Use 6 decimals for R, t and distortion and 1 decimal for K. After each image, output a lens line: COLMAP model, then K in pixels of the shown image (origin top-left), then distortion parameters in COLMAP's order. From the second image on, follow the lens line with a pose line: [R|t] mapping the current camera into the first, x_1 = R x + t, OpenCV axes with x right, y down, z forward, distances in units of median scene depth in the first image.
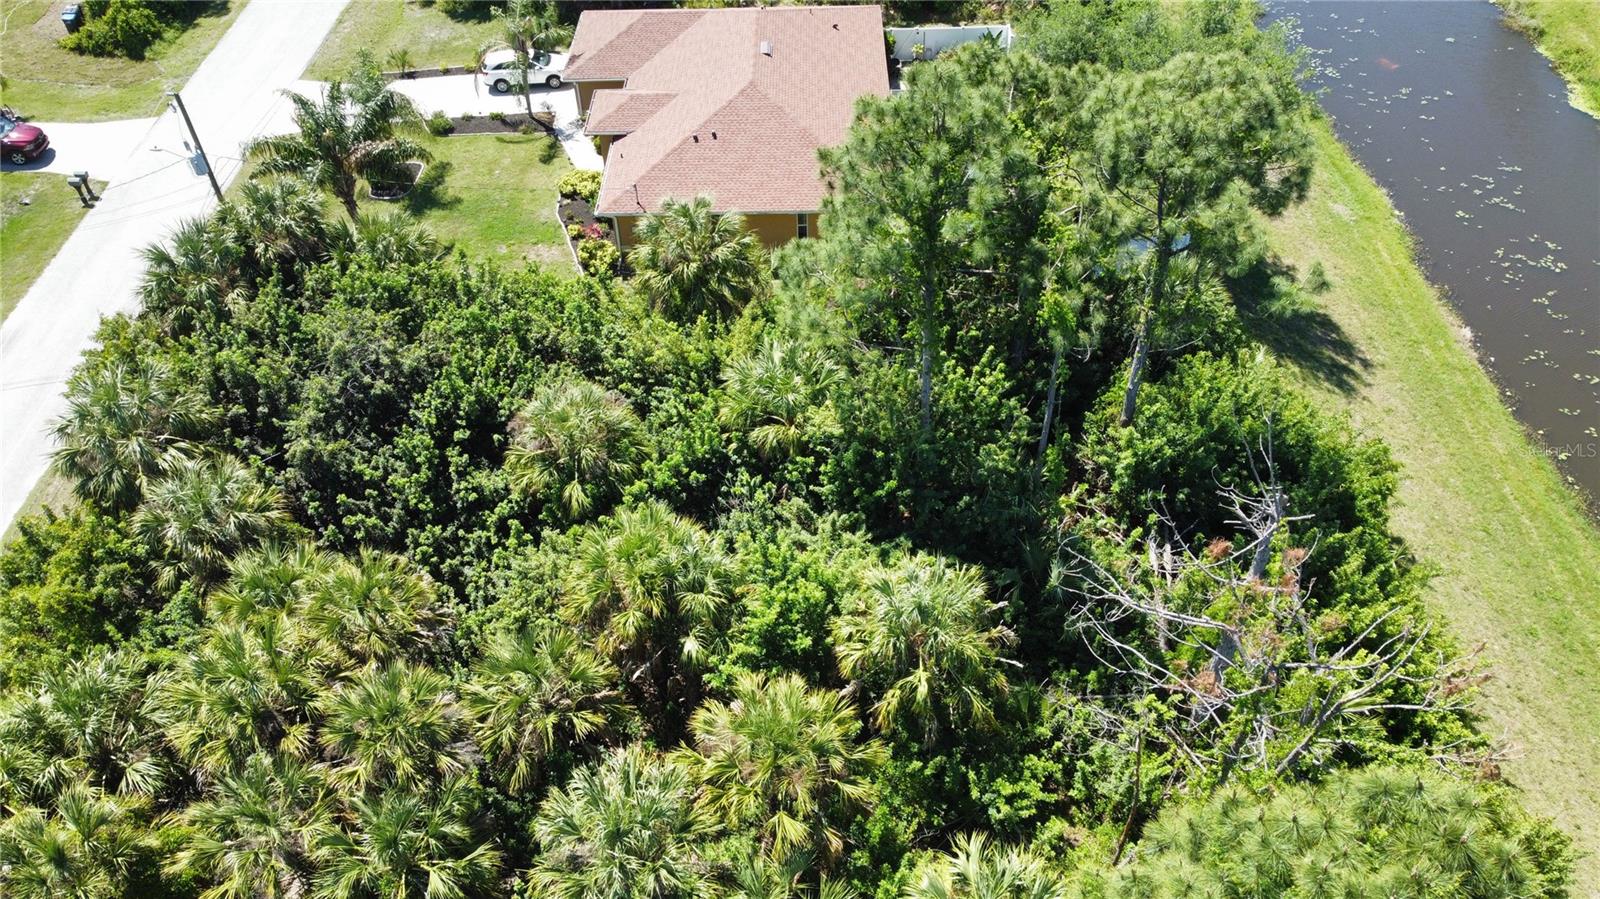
lens RADIAL K [[1211.2, 0, 793.8], [0, 1211.2, 440.8], [0, 0, 1]] dist [-0.005507, 0.002809]
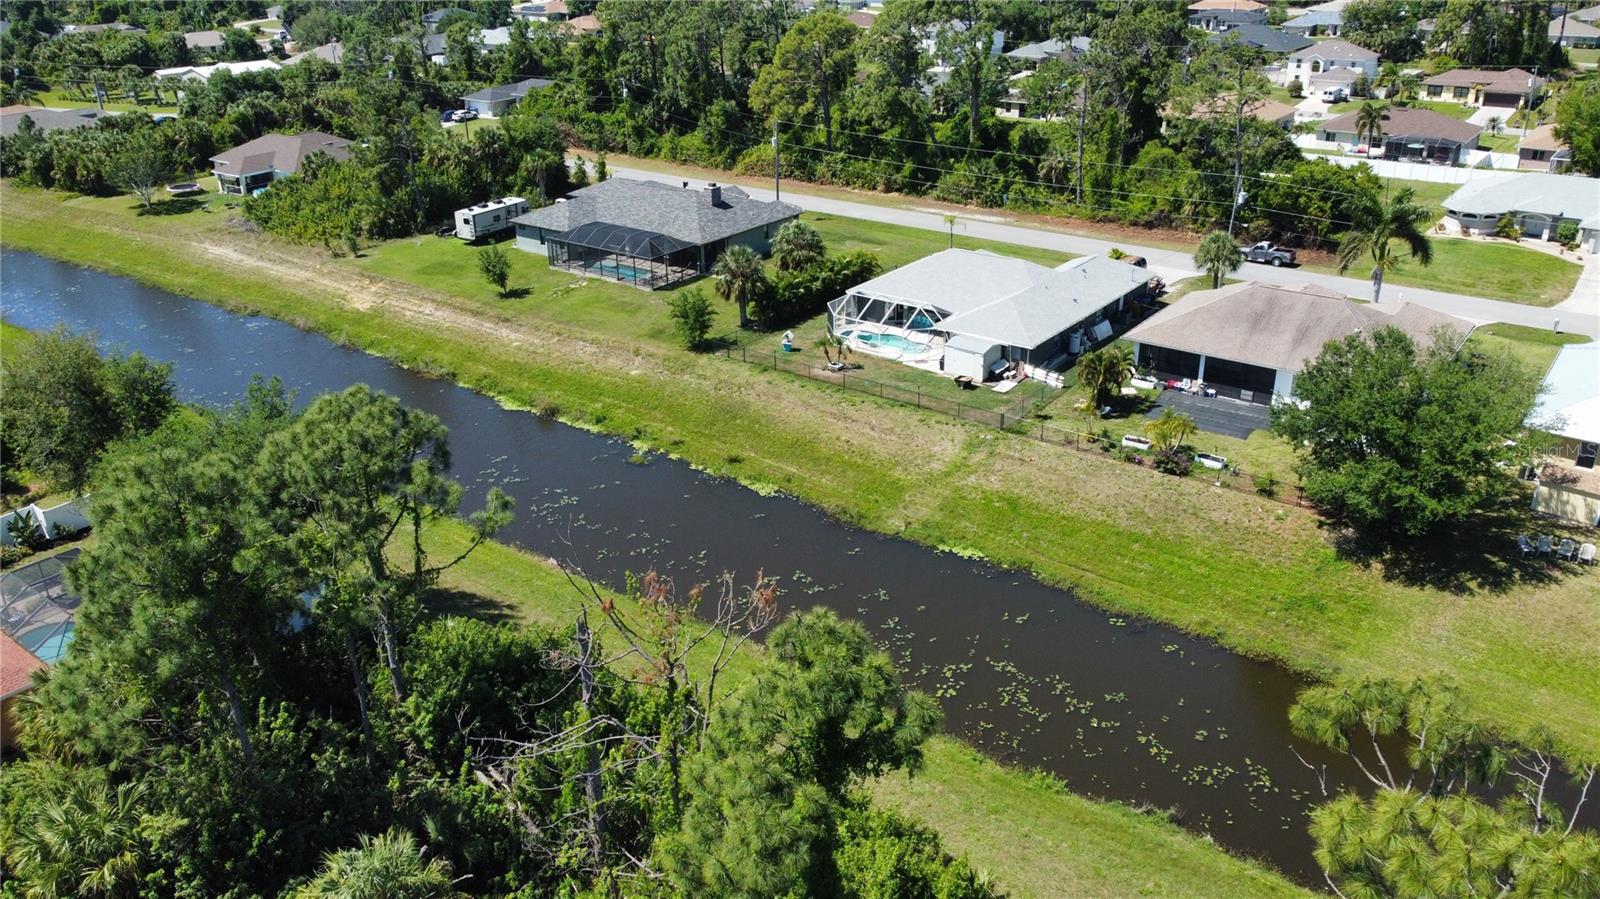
lens RADIAL K [[1211.2, 0, 793.8], [0, 1211.2, 440.8], [0, 0, 1]] dist [-0.005507, 0.002809]
pose [[0.601666, -0.310803, 0.735799, -0.262487], [0.548788, 0.830189, -0.098073, 0.093706], [-0.580370, 0.462804, 0.670061, -0.104479]]
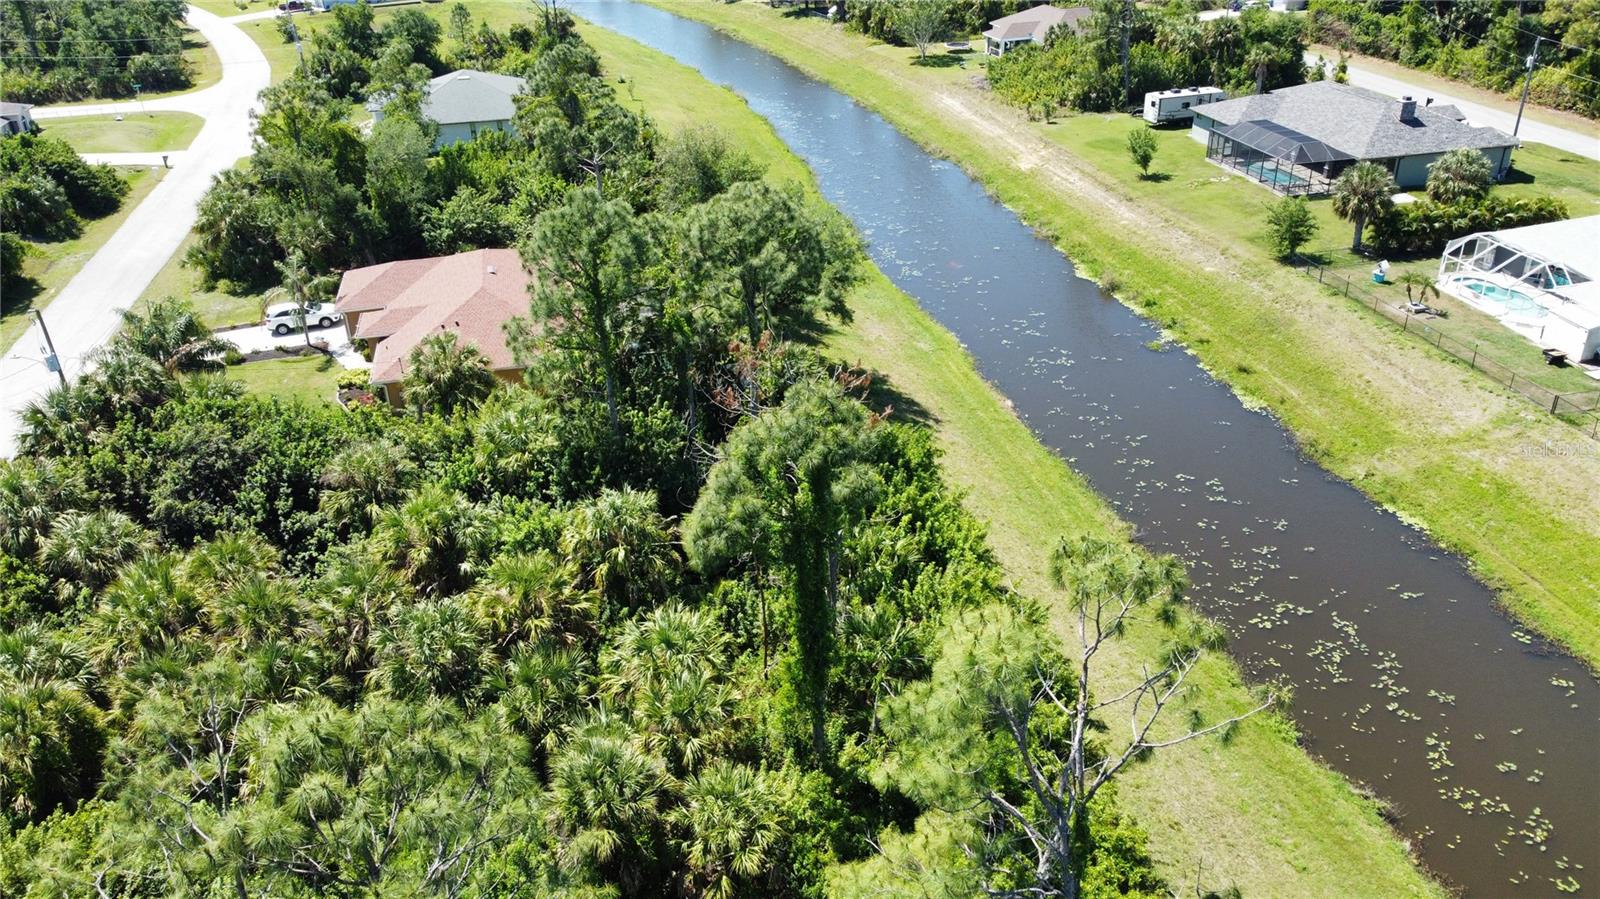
lens RADIAL K [[1211.2, 0, 793.8], [0, 1211.2, 440.8], [0, 0, 1]] dist [-0.005507, 0.002809]
pose [[0.973450, -0.110644, 0.200384, 0.019461], [0.161498, 0.952364, -0.258691, 0.364856], [-0.162216, 0.284184, 0.944947, -0.390162]]
